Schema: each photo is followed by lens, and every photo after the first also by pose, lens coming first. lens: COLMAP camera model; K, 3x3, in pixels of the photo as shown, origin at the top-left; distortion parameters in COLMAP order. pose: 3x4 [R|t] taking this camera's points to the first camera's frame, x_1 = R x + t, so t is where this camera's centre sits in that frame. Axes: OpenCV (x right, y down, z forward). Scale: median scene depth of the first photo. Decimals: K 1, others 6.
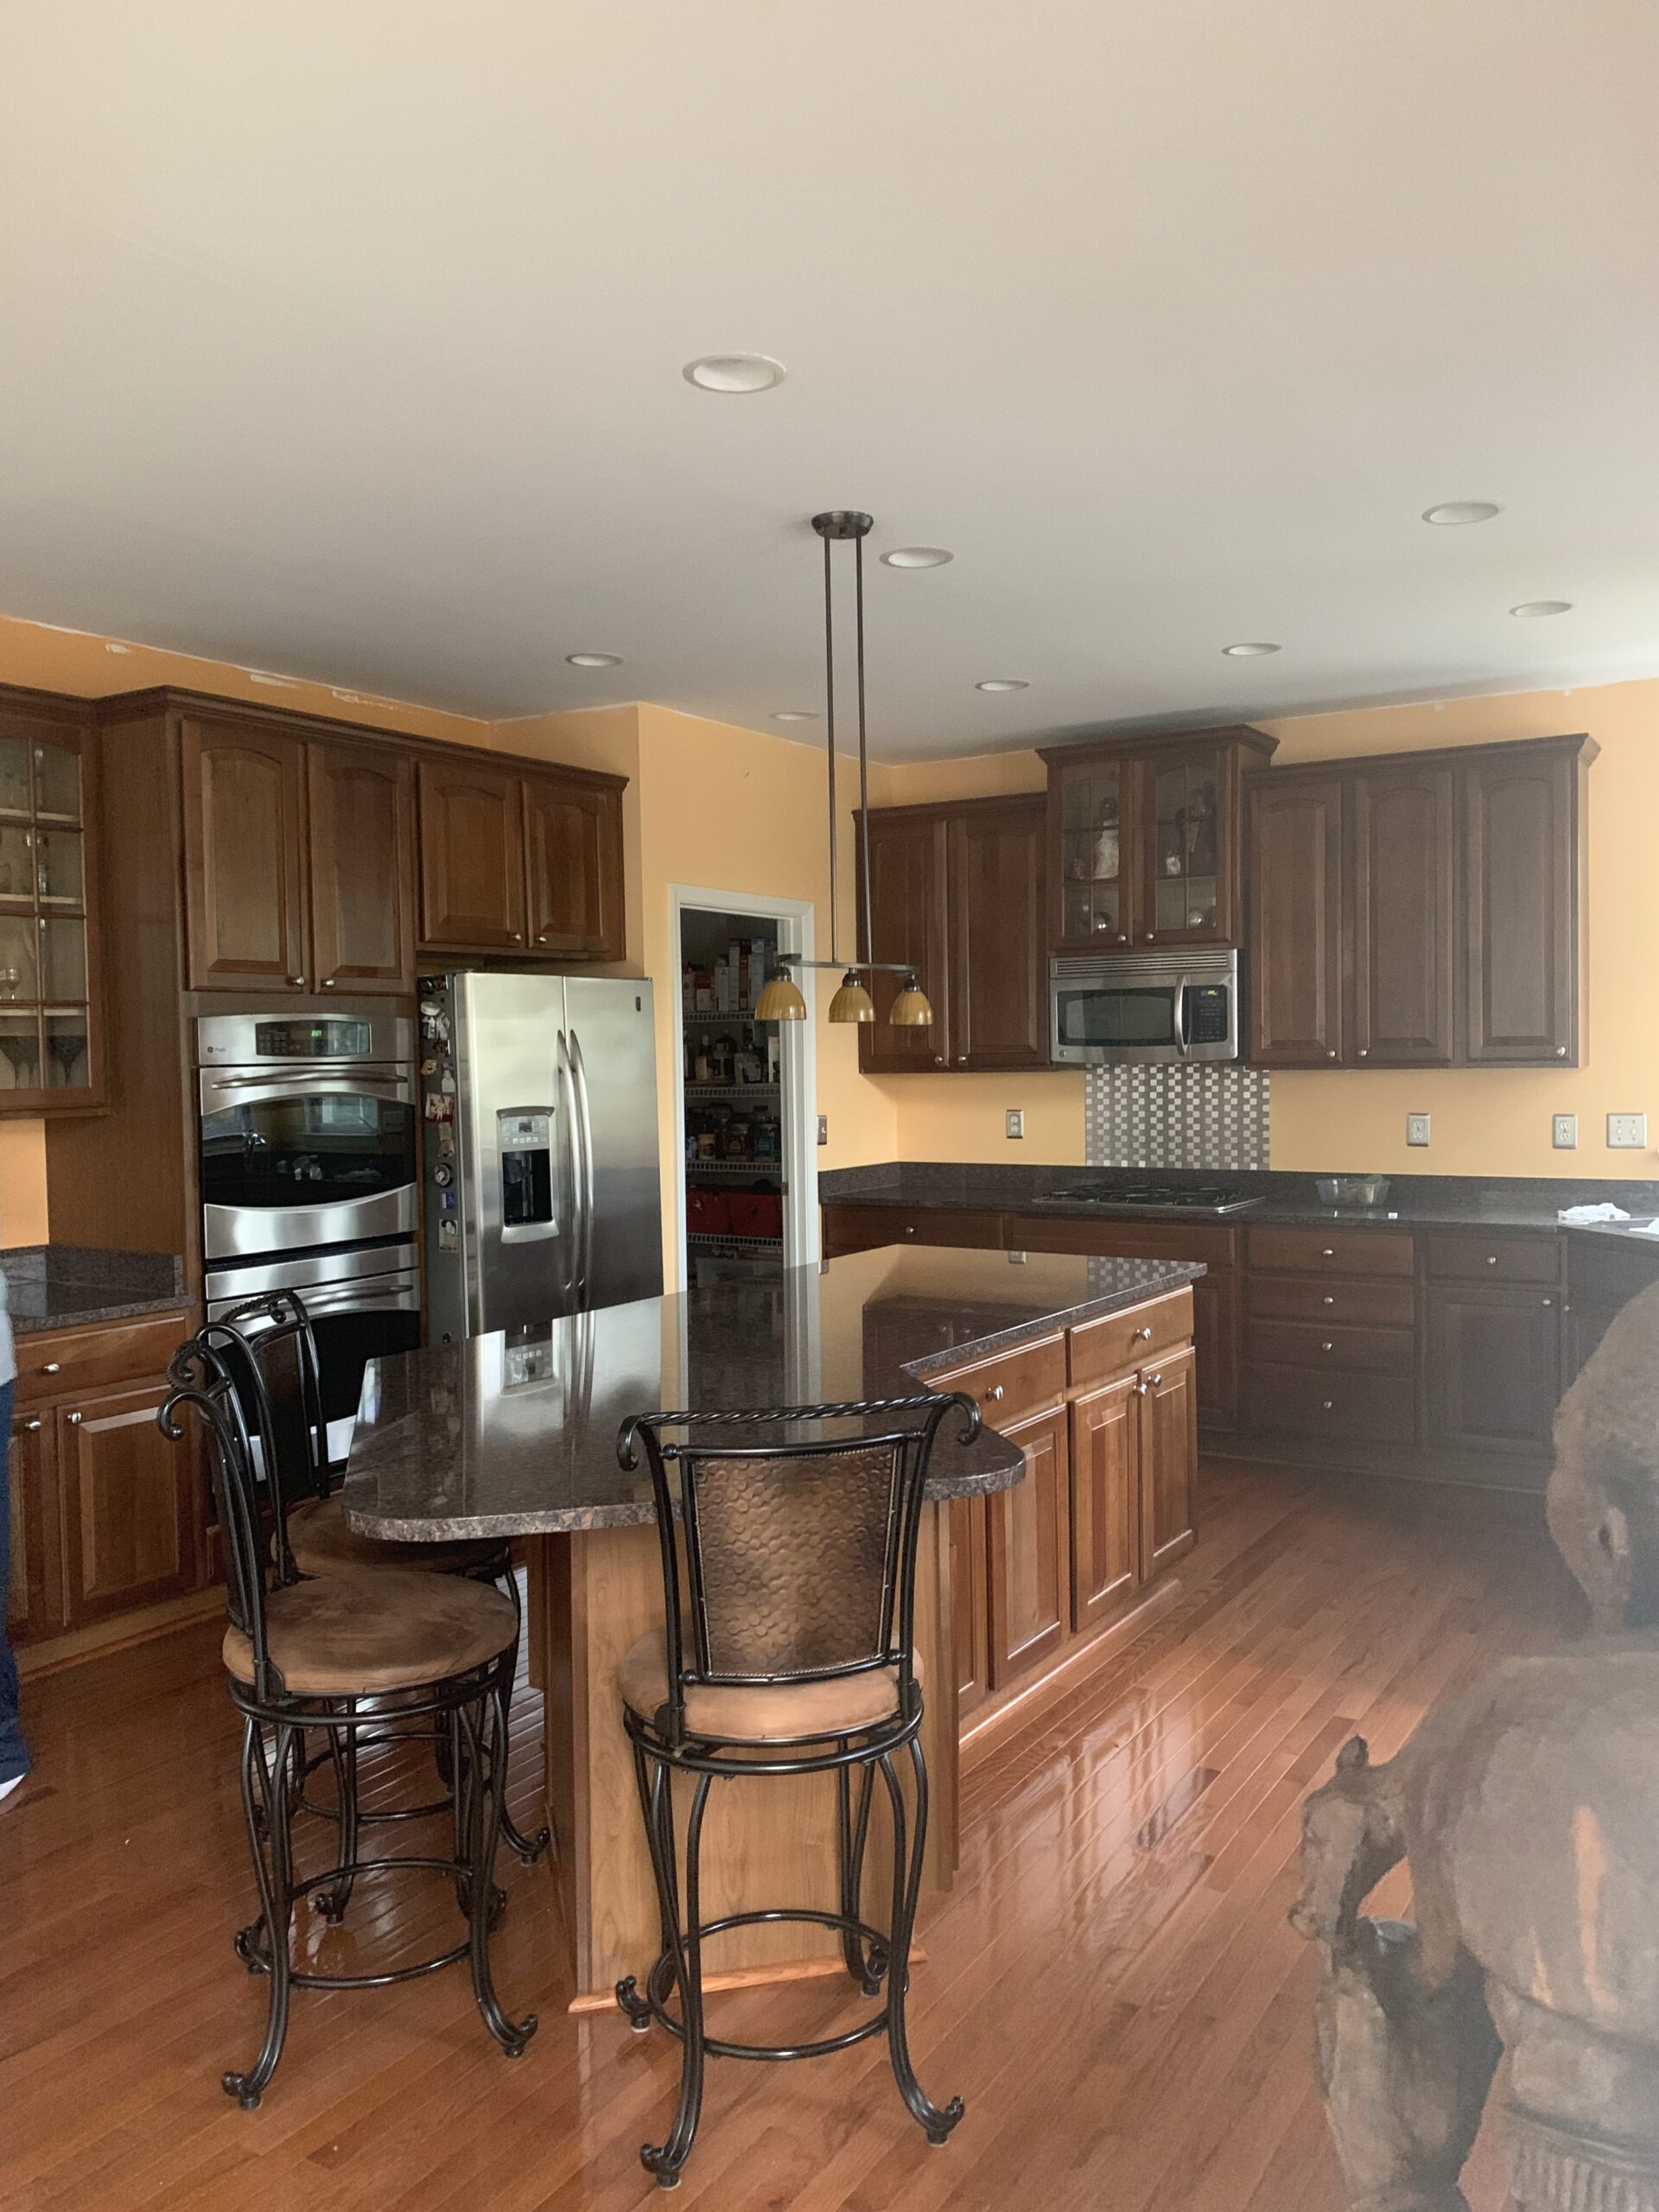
lens RADIAL K [[1706.6, 0, 848.7], [0, 1706.6, 1105.1], [0, 0, 1]] dist [0.059104, -0.069621]
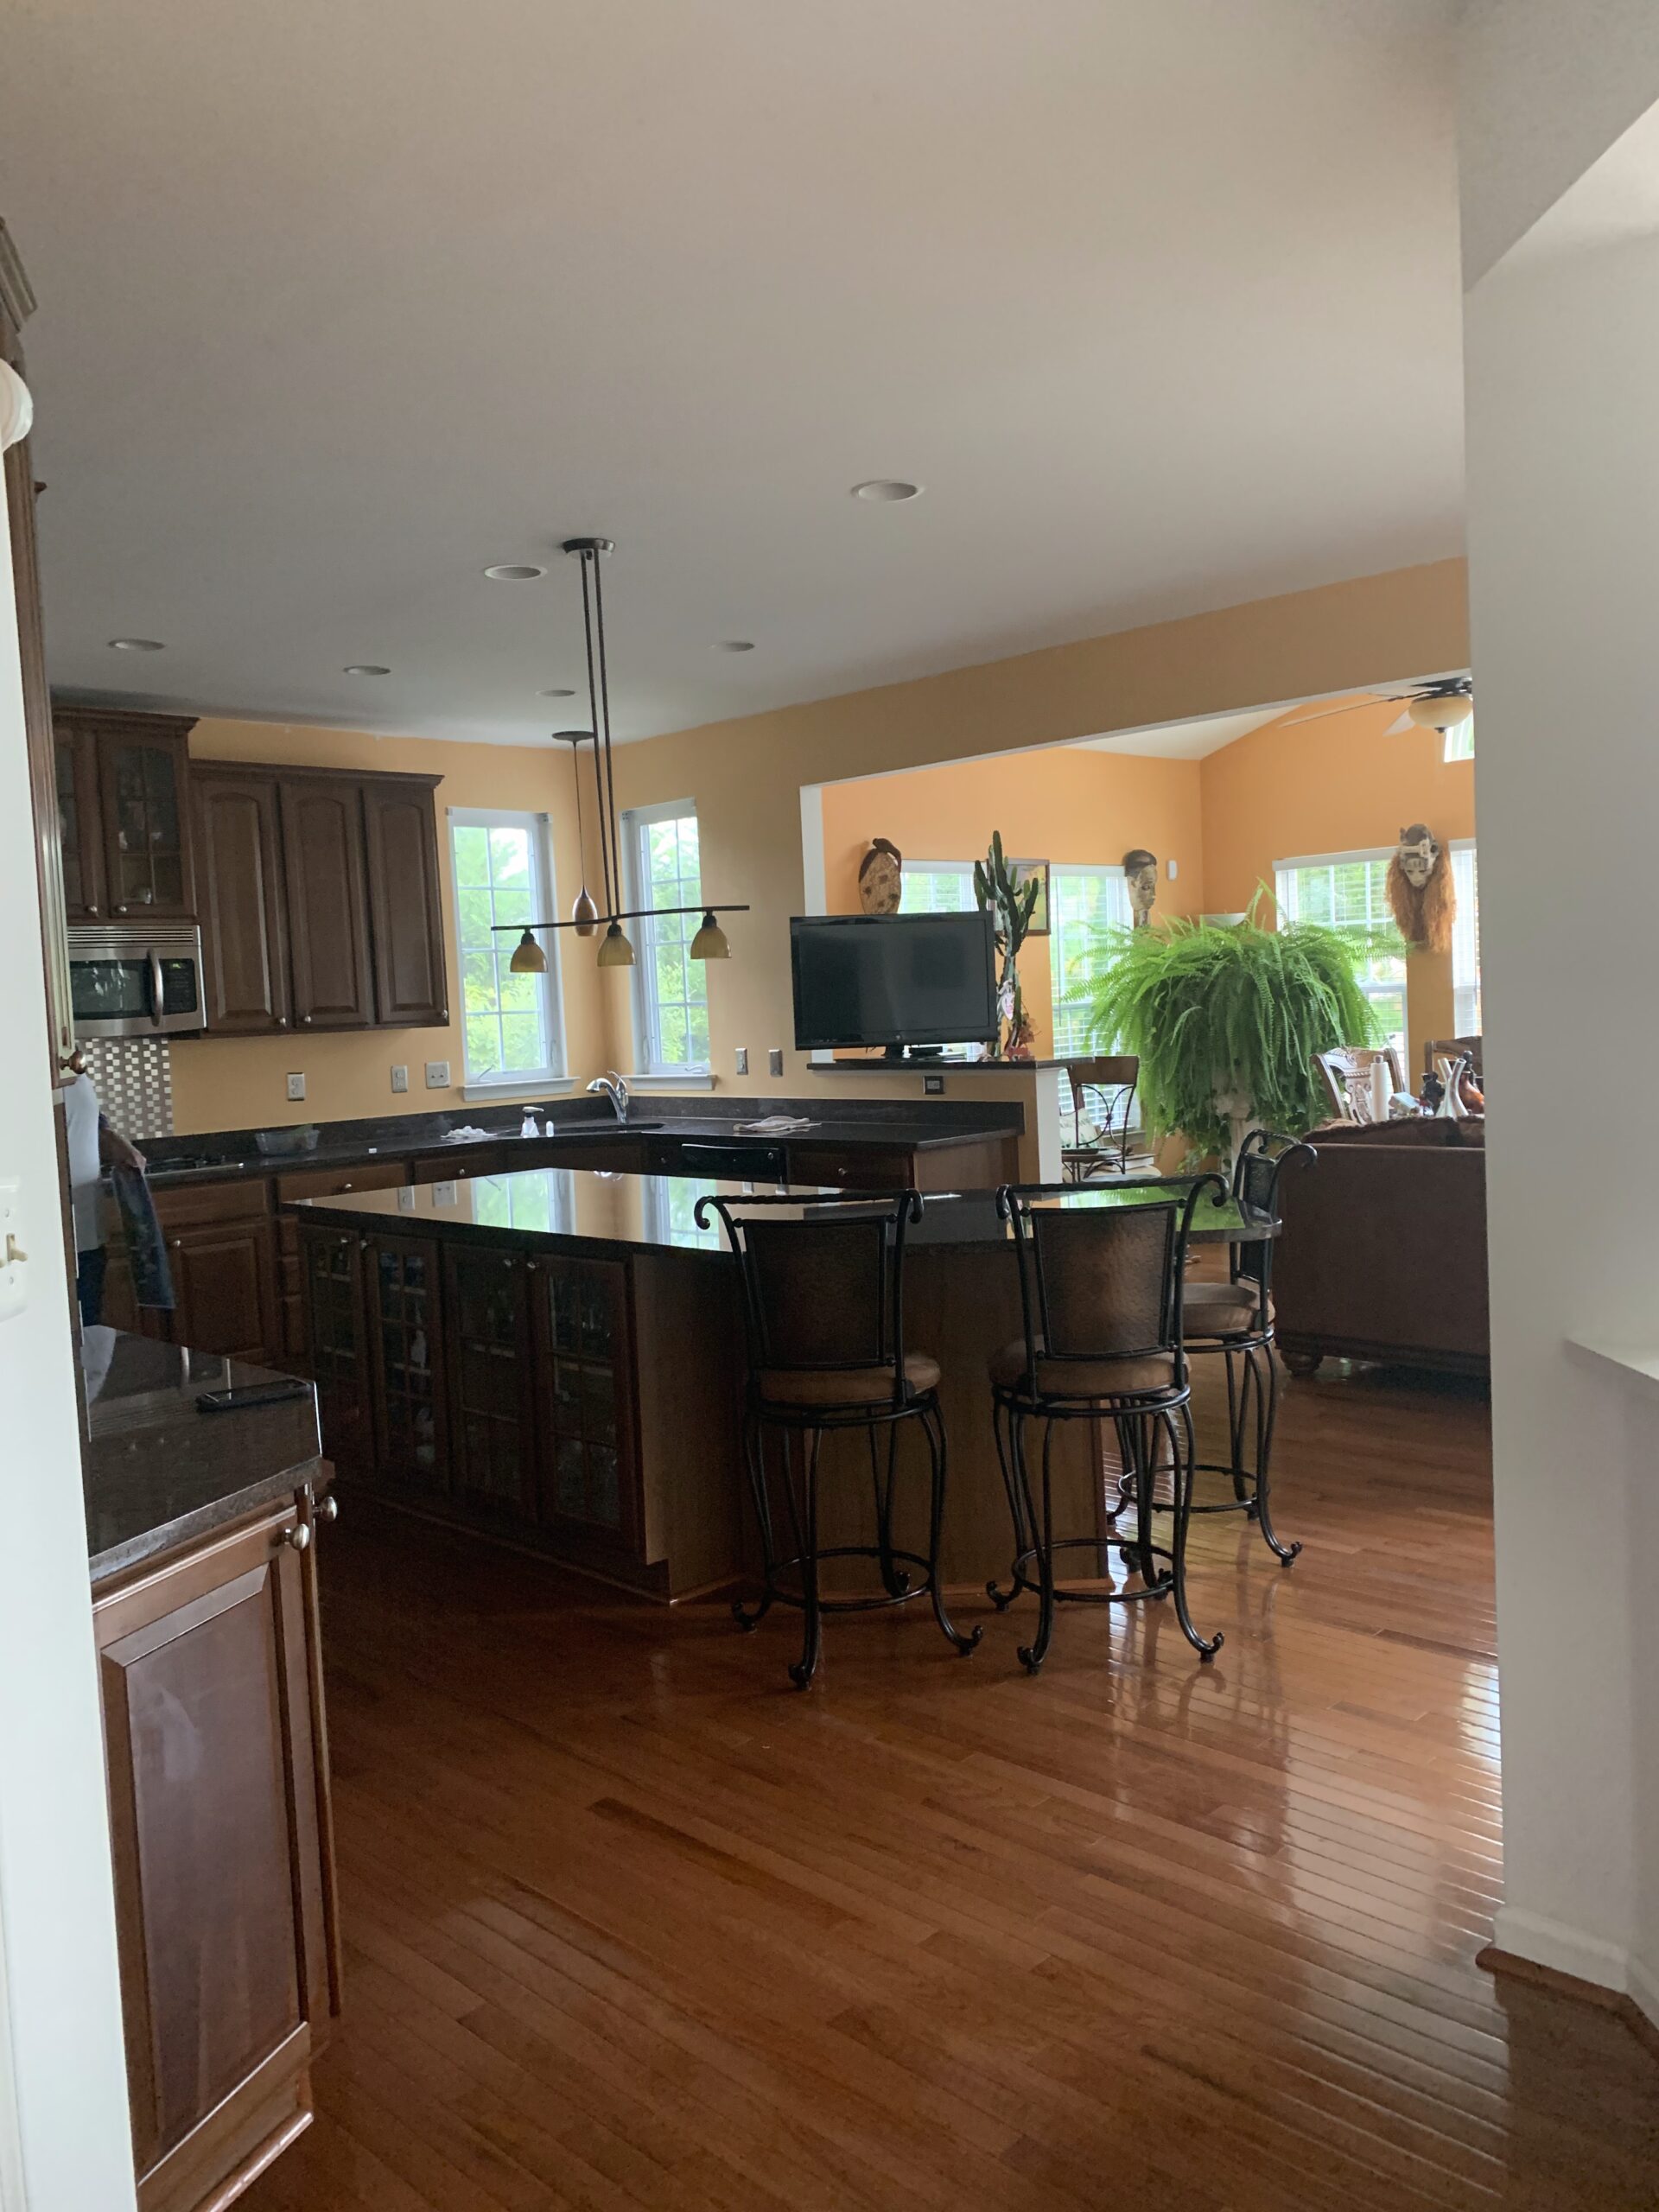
lens RADIAL K [[1706.6, 0, 833.7], [0, 1706.6, 1100.6], [0, 0, 1]] dist [0.059104, -0.069621]
pose [[0.206367, -0.054373, 0.976963, -0.907198], [0.073377, 0.996503, 0.039961, 0.004518], [-0.975720, 0.063440, 0.209635, 0.489070]]
